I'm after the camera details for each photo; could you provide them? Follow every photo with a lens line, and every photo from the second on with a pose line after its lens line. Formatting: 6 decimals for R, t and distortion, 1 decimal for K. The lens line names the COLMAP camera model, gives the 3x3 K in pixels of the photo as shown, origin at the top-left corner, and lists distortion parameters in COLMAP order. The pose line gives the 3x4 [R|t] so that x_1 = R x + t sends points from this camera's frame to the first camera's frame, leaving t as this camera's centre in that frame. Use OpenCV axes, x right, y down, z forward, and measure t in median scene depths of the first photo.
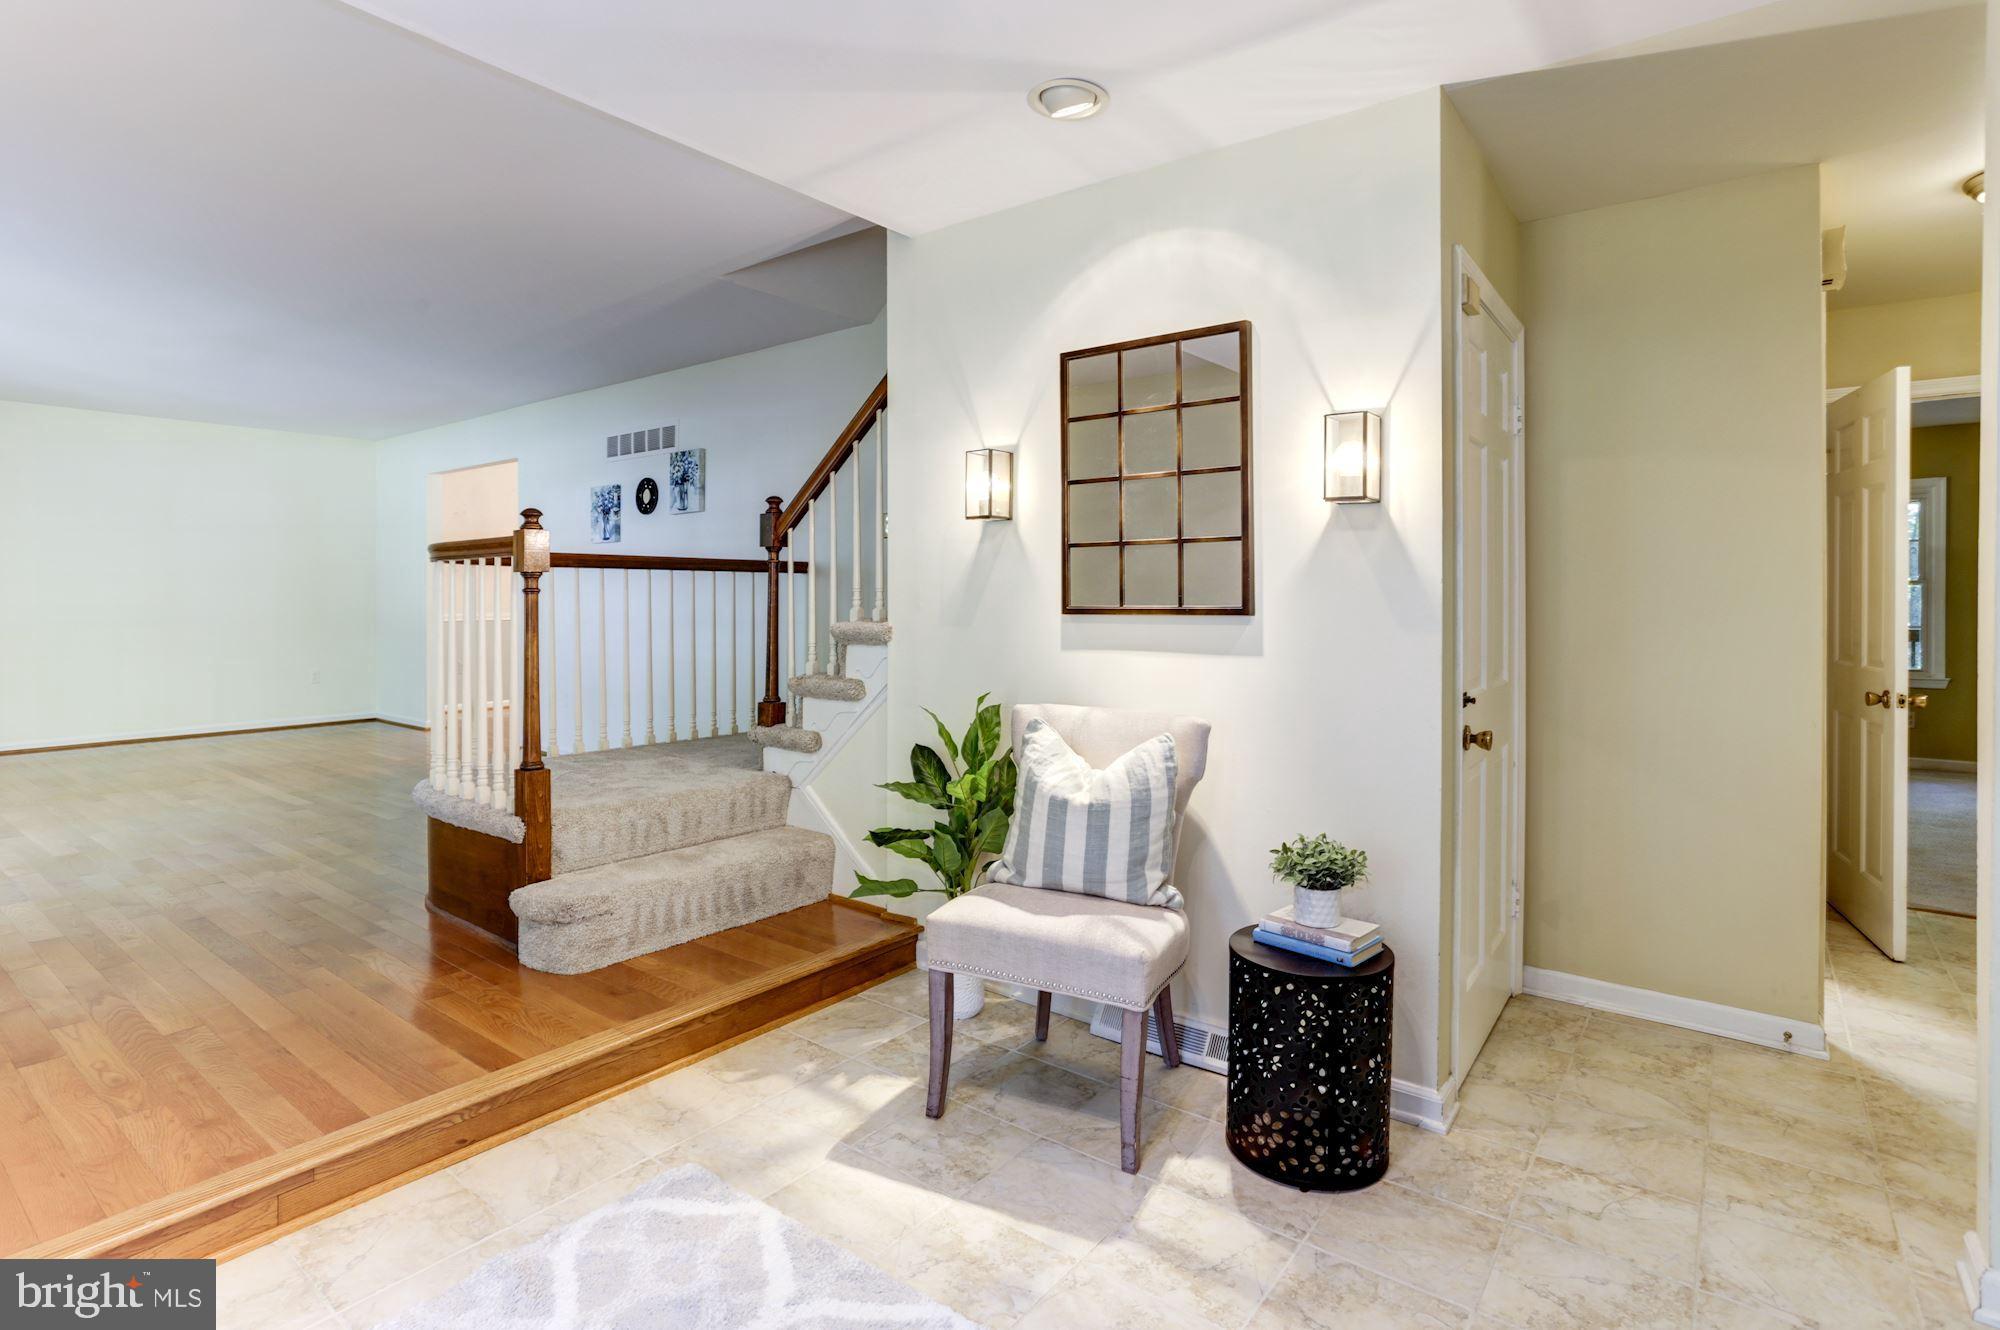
lens RADIAL K [[1001.5, 0, 983.1], [0, 1001.5, 595.8], [0, 0, 1]] dist [-0.014027, 0.003129]
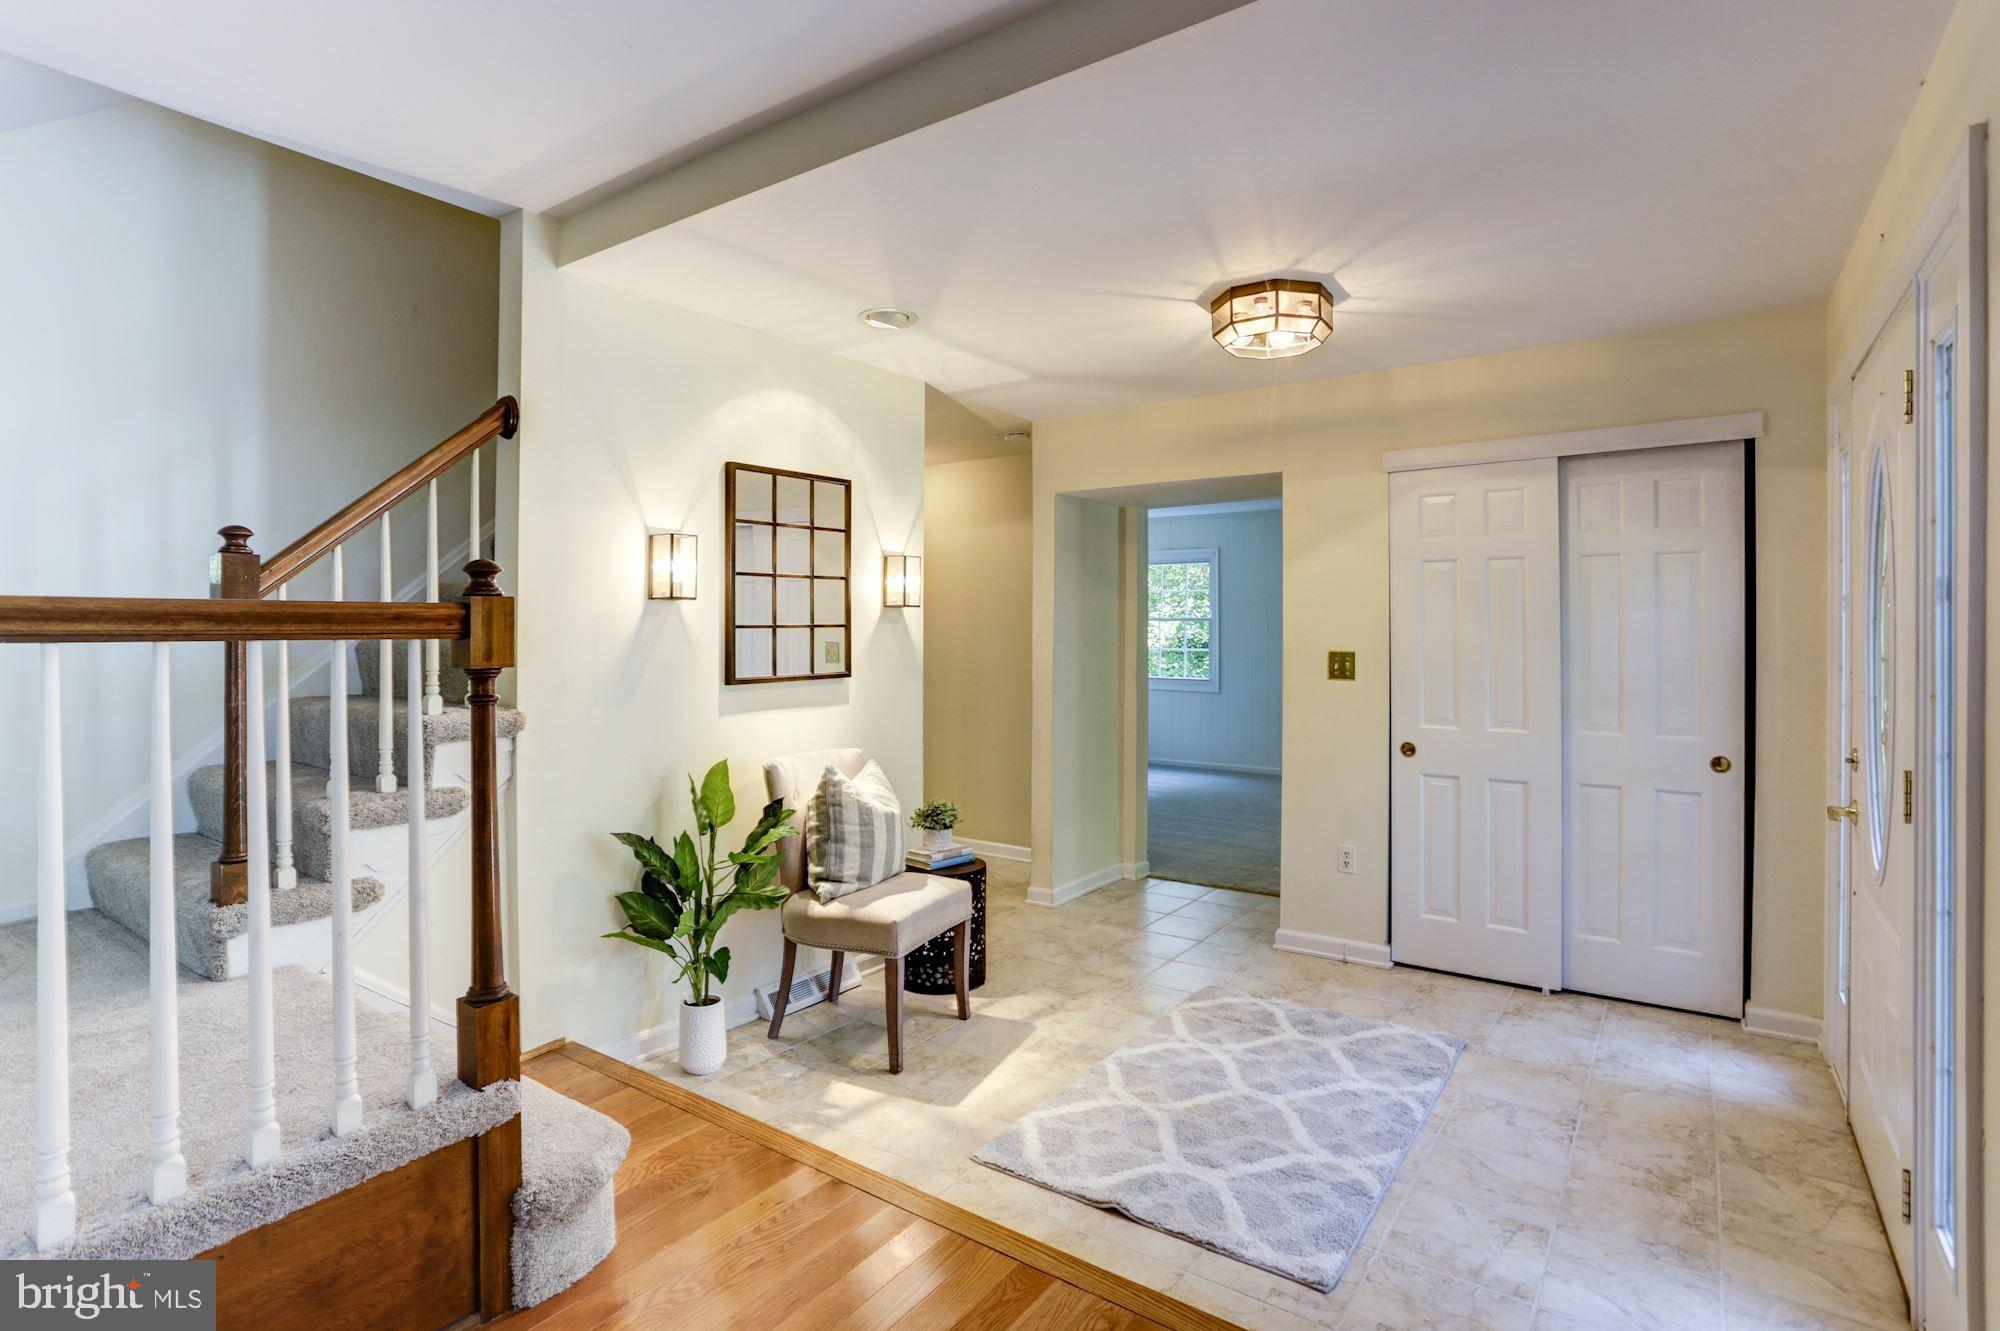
lens RADIAL K [[1001.5, 0, 973.1], [0, 1001.5, 631.7], [0, 0, 1]] dist [-0.014027, 0.003129]
pose [[-0.013516, -0.004855, 0.999897, -1.240226], [0.005065, 0.999975, 0.004924, -0.054729], [-0.999896, 0.005131, -0.013491, 0.838701]]
